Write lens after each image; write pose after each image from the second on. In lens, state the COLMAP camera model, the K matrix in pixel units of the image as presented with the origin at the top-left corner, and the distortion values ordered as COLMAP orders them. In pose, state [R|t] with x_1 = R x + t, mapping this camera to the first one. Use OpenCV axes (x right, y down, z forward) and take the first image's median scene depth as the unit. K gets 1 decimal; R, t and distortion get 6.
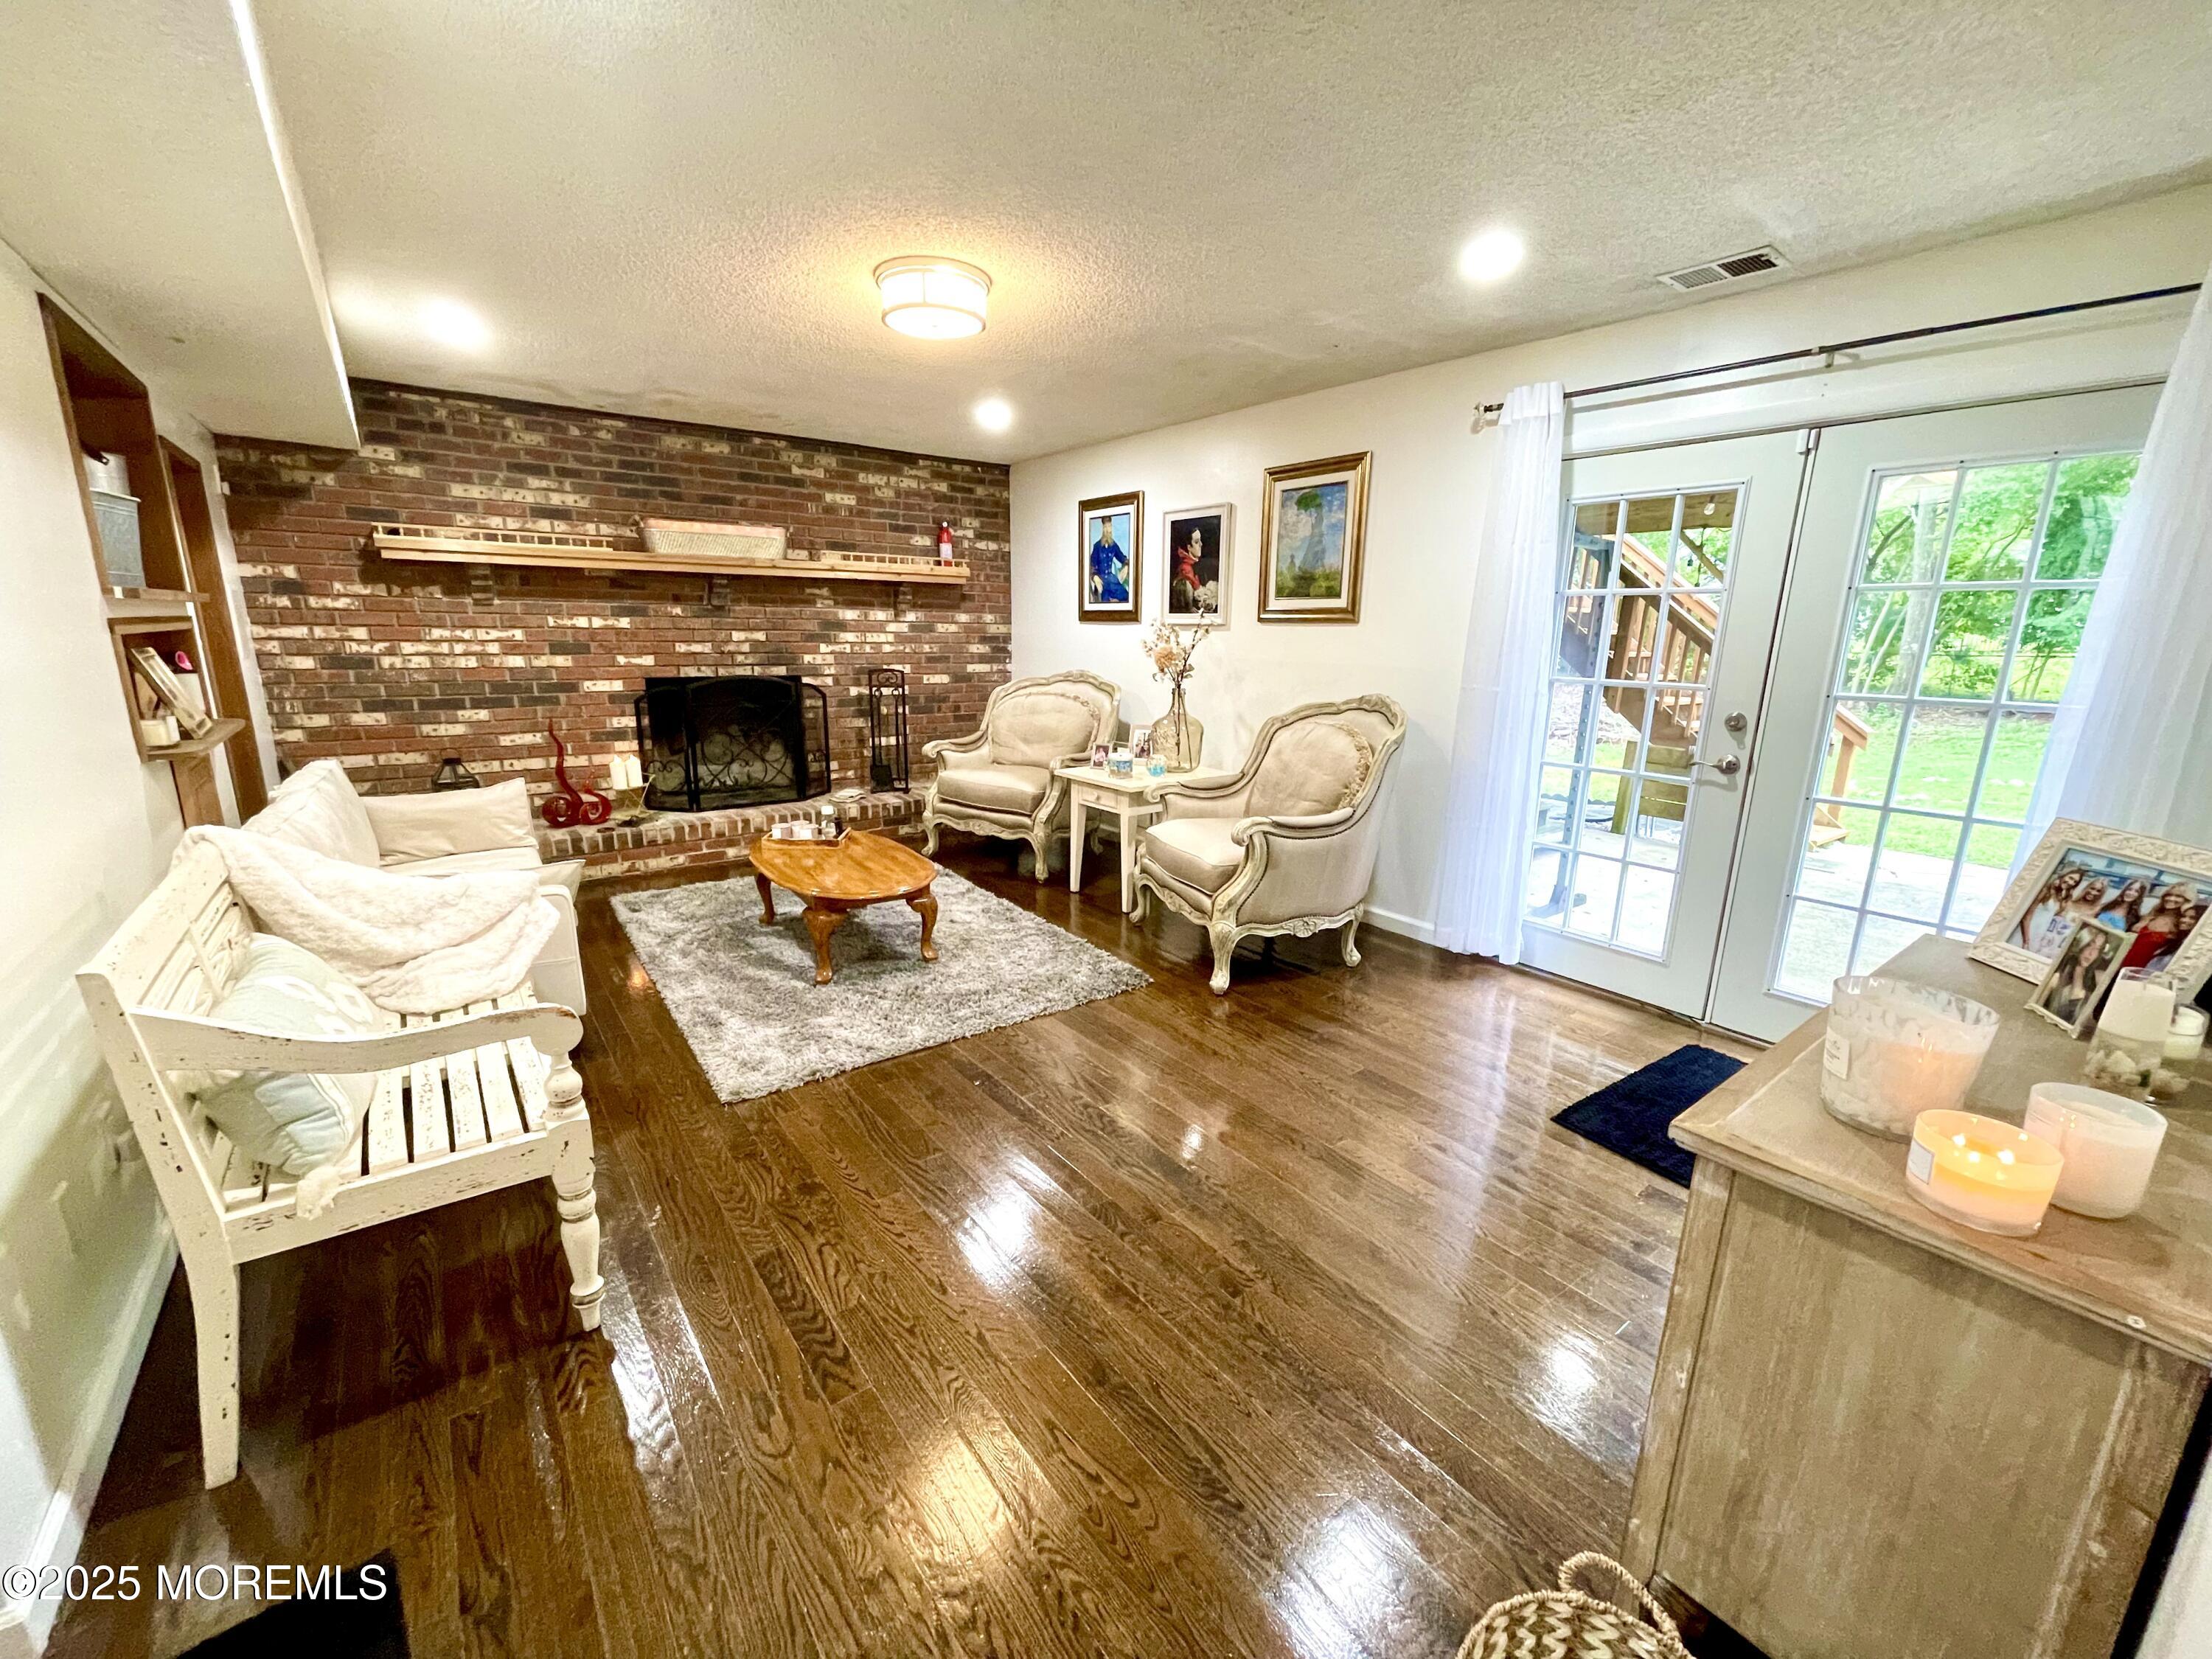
lens RADIAL K [[914.1, 0, 1108.2], [0, 914.1, 846.0], [0, 0, 1]] dist [-0.002878, 0.010164]
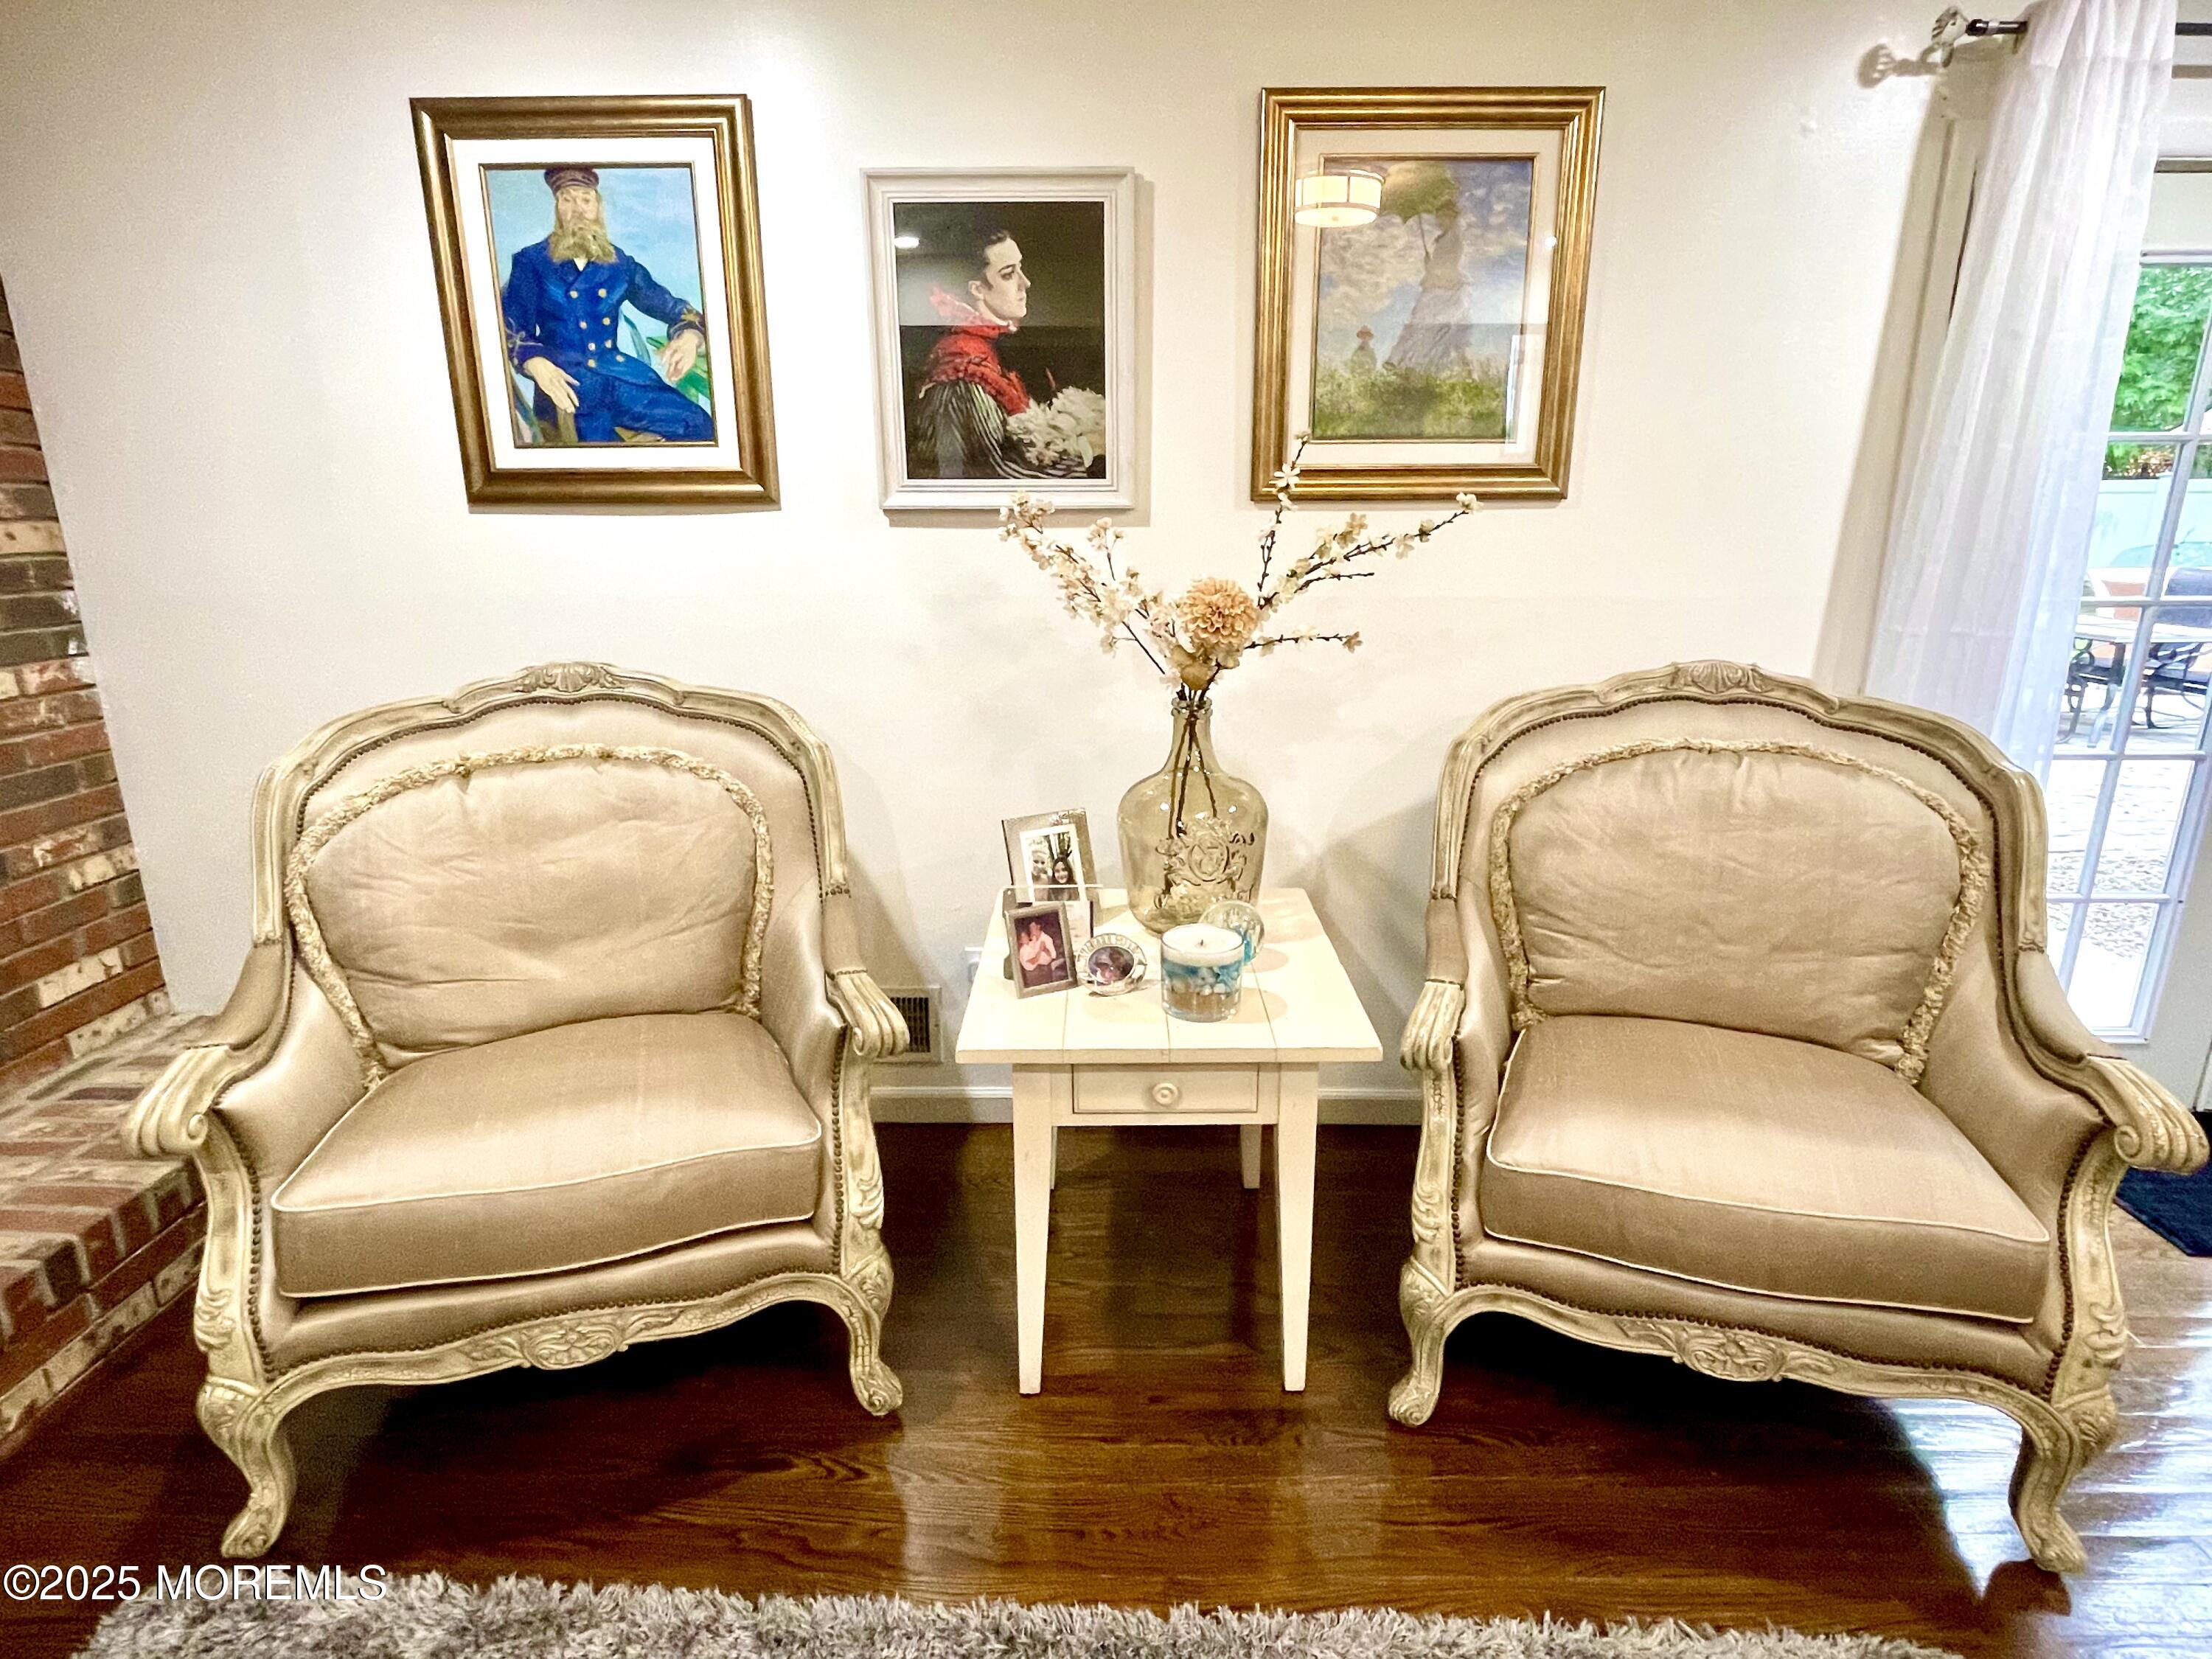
lens RADIAL K [[1193.4, 0, 1106.0], [0, 1193.4, 829.5], [0, 0, 1]] dist [-0.003537, 0.001061]
pose [[0.612591, -0.223919, 0.758019, -0.272990], [0.196370, 0.972079, 0.128456, -0.173613], [-0.765618, 0.070161, 0.639458, 0.681091]]
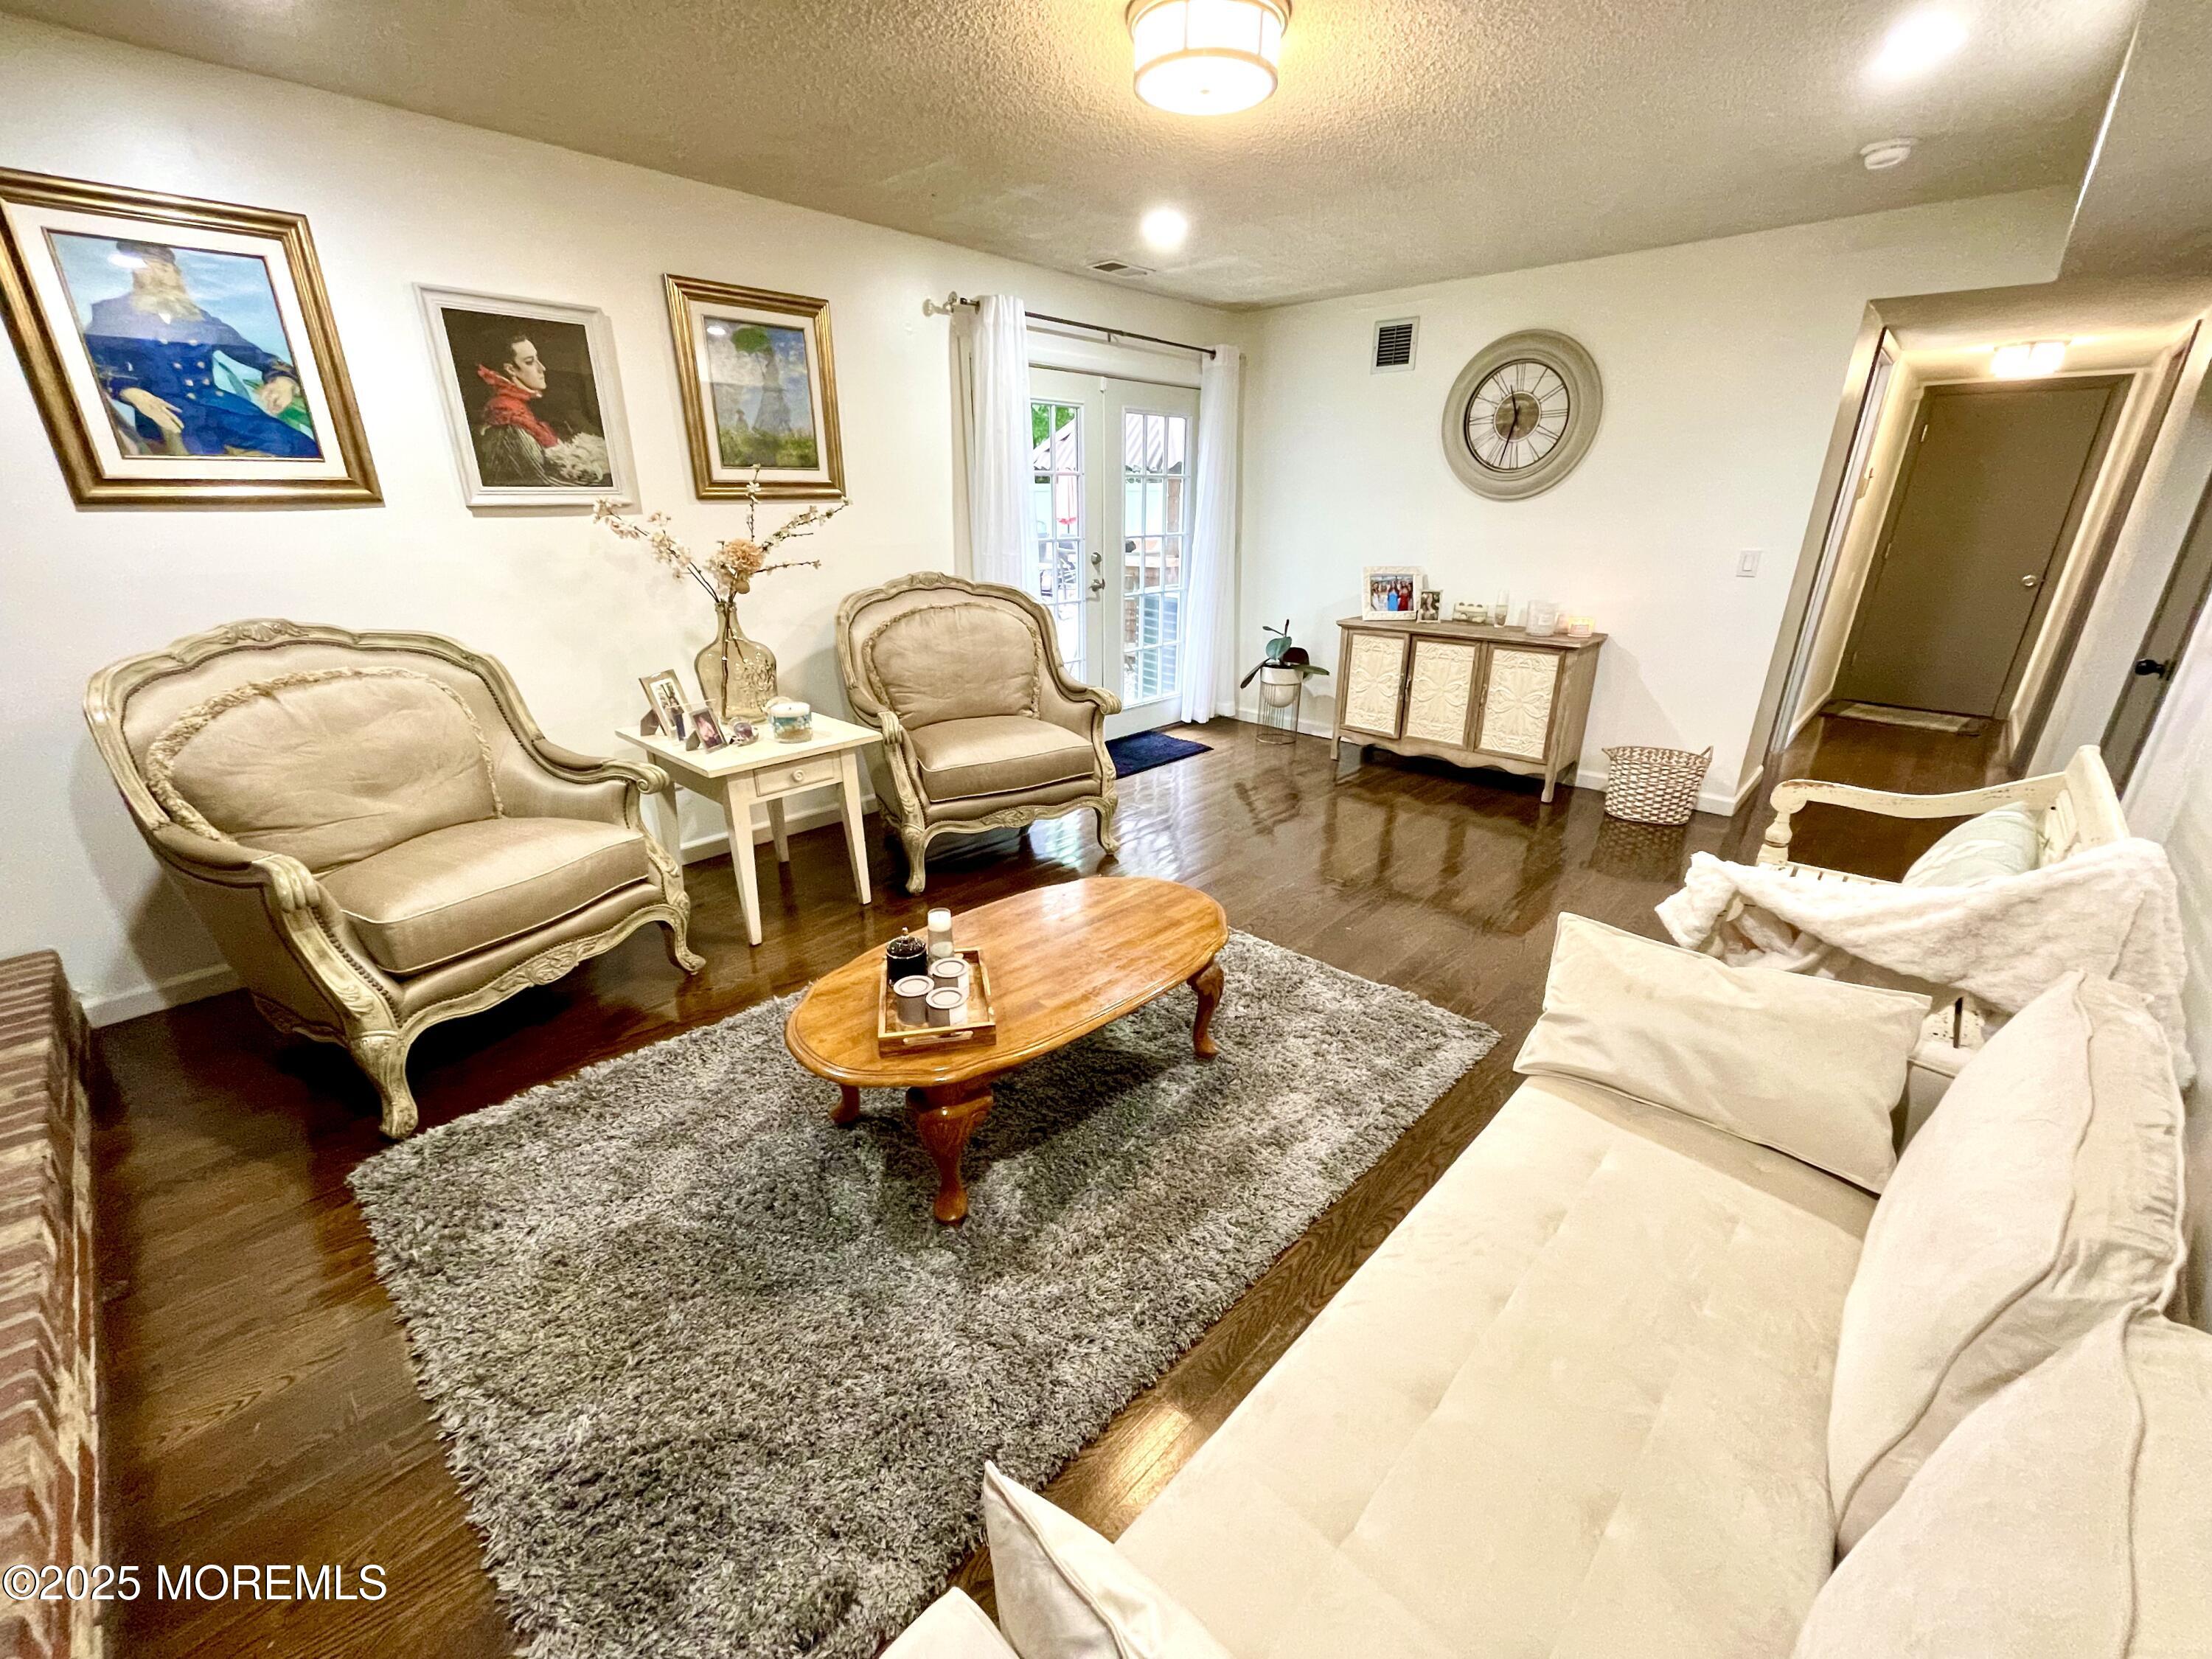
lens RADIAL K [[890.0, 0, 1106.0], [0, 890.0, 829.5], [0, 0, 1]] dist [-0.001315, 0.000000]
pose [[-0.168787, -0.357677, 0.918465, -0.592741], [0.231911, 0.891263, 0.389702, -0.197707], [-0.957981, 0.278778, -0.067485, 0.754887]]
